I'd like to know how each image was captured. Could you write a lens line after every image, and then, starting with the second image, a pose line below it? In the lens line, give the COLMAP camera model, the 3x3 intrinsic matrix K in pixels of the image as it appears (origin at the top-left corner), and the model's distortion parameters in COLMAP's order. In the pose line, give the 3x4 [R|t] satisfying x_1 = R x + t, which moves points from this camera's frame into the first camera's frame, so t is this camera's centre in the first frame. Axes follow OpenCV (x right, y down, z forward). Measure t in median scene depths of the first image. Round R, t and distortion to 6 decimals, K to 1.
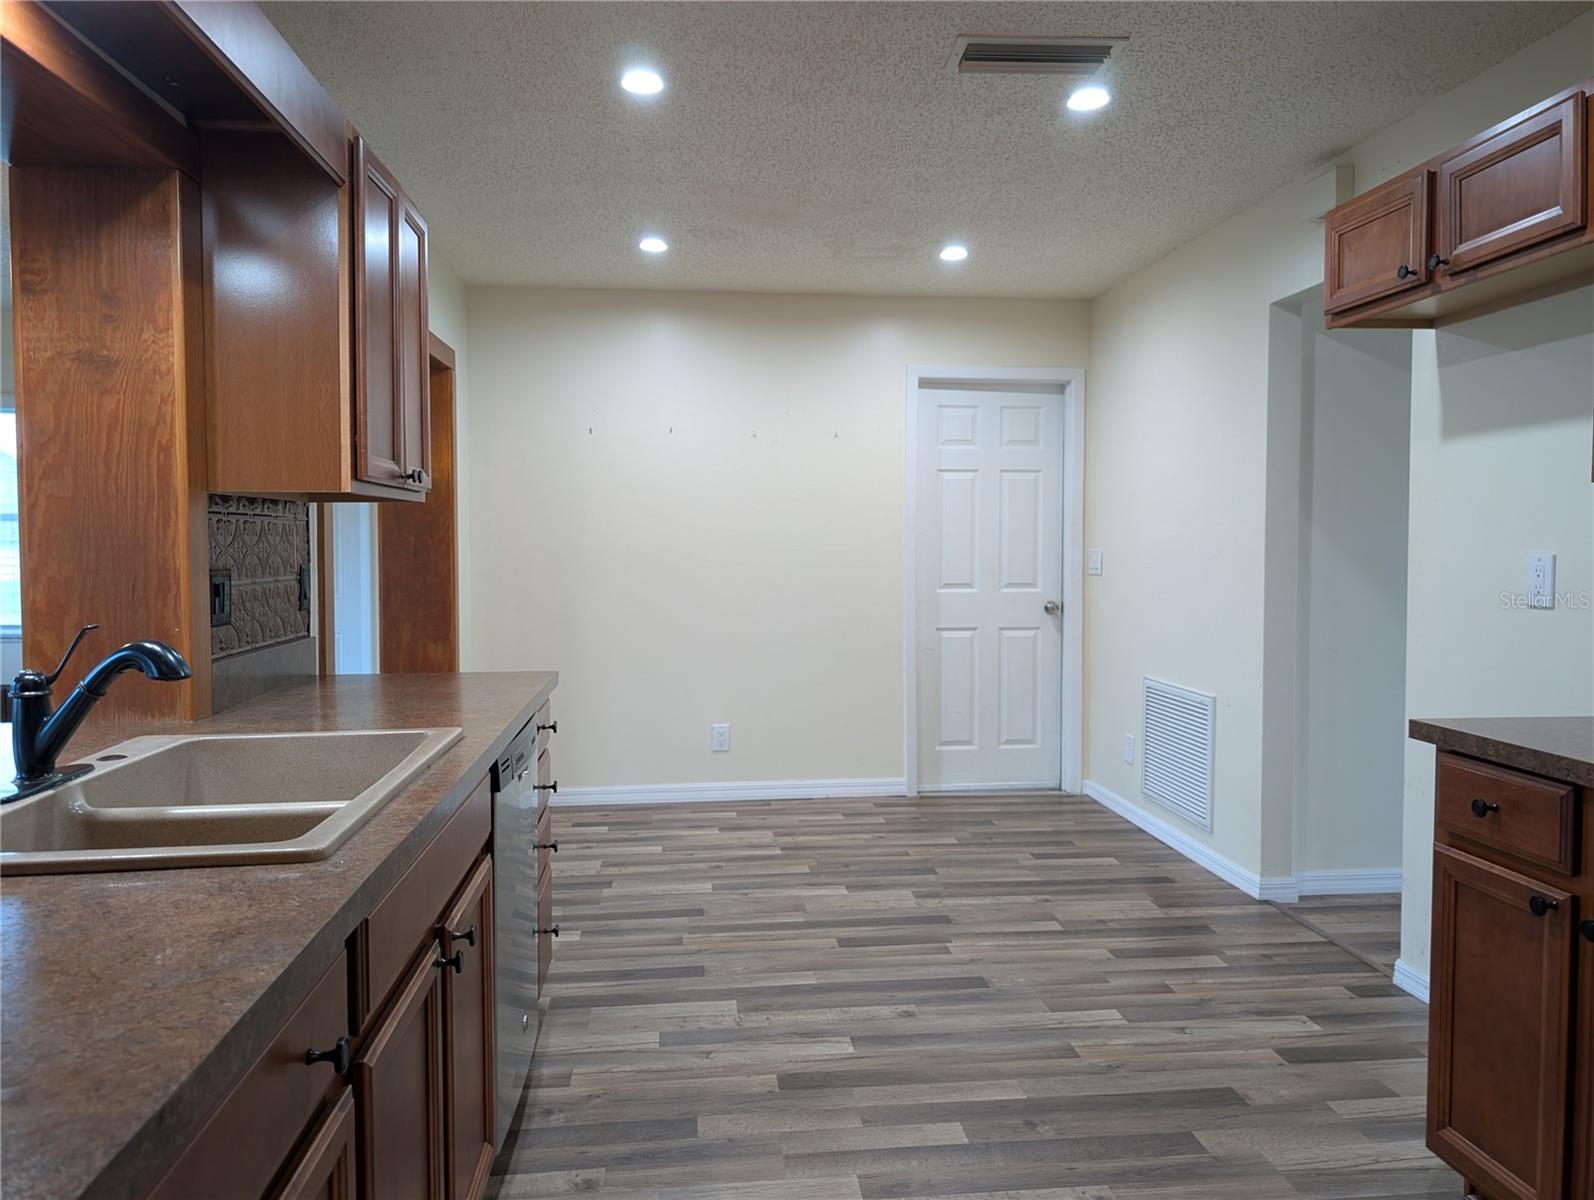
lens RADIAL K [[1149.6, 0, 797.0], [0, 1149.6, 600.0], [0, 0, 1]] dist [-0.008676, -0.002948]
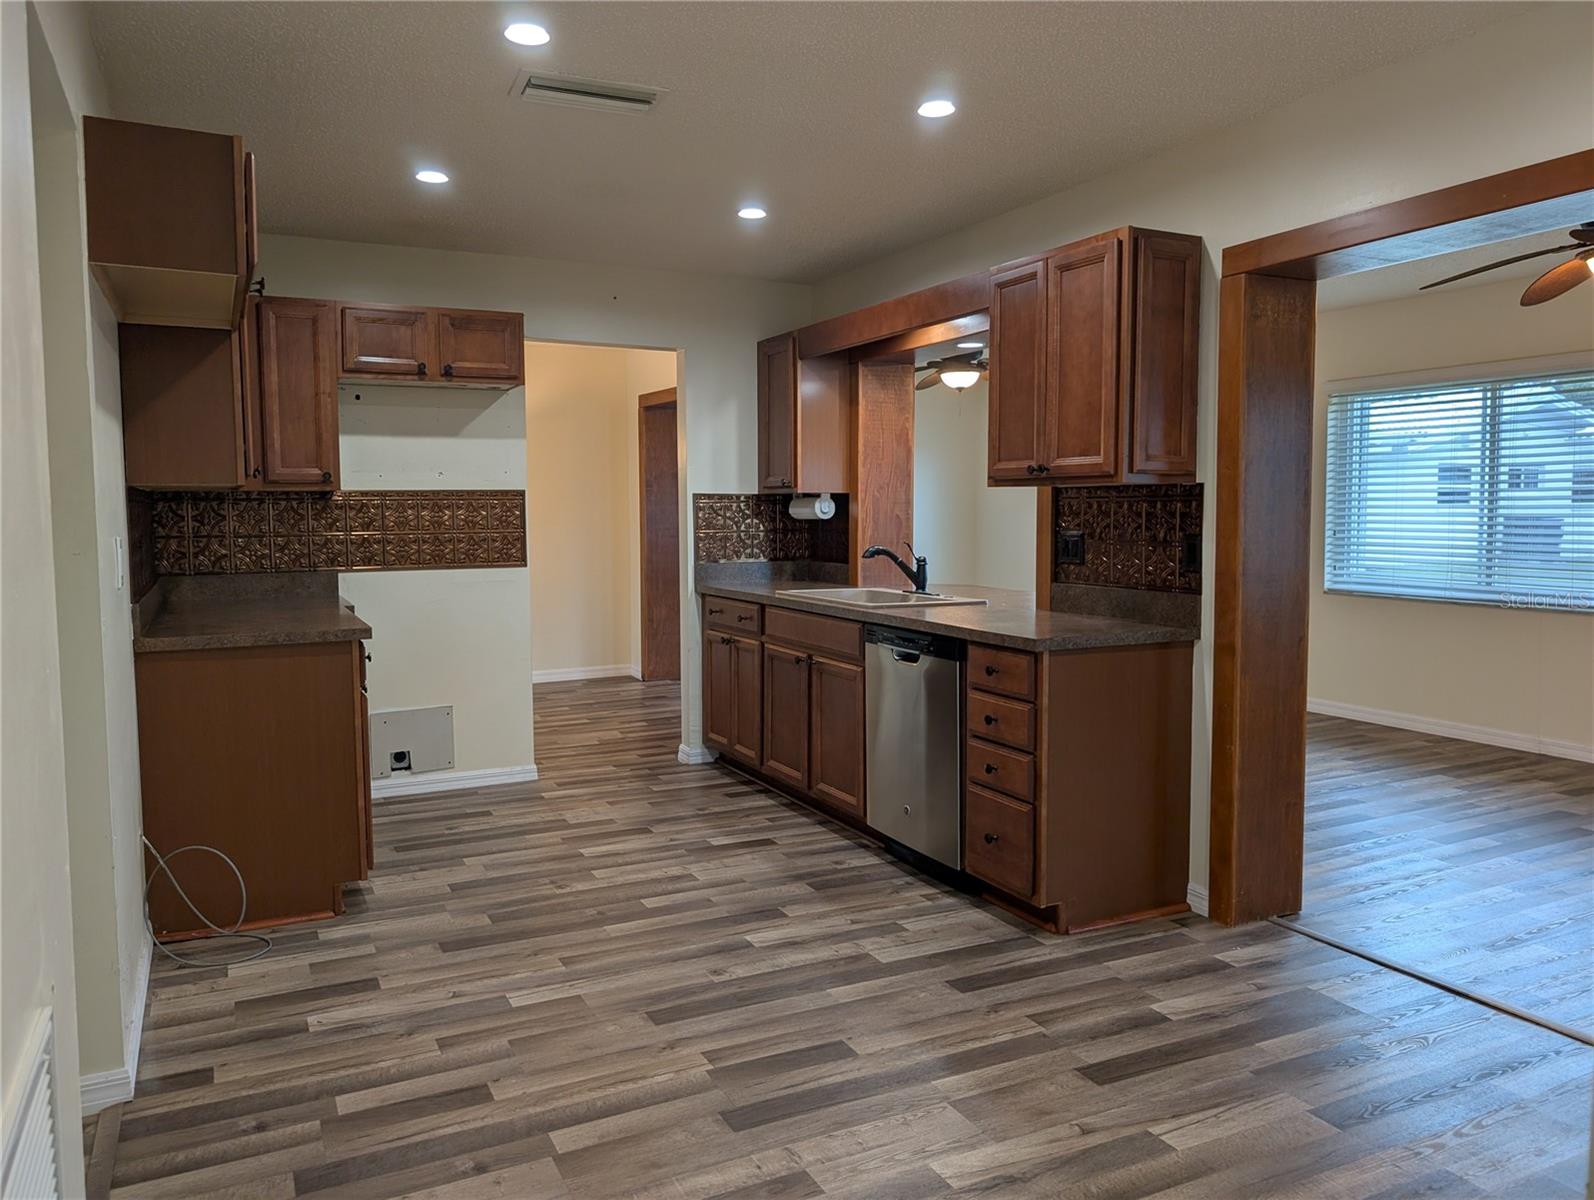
lens RADIAL K [[1149.6, 0, 797.0], [0, 1149.6, 600.0], [0, 0, 1]] dist [-0.008676, -0.002948]
pose [[-0.933605, 0.033535, -0.356731, 0.385691], [-0.014794, 0.991153, 0.131894, -0.113635], [0.357998, 0.128414, -0.924850, 1.925616]]
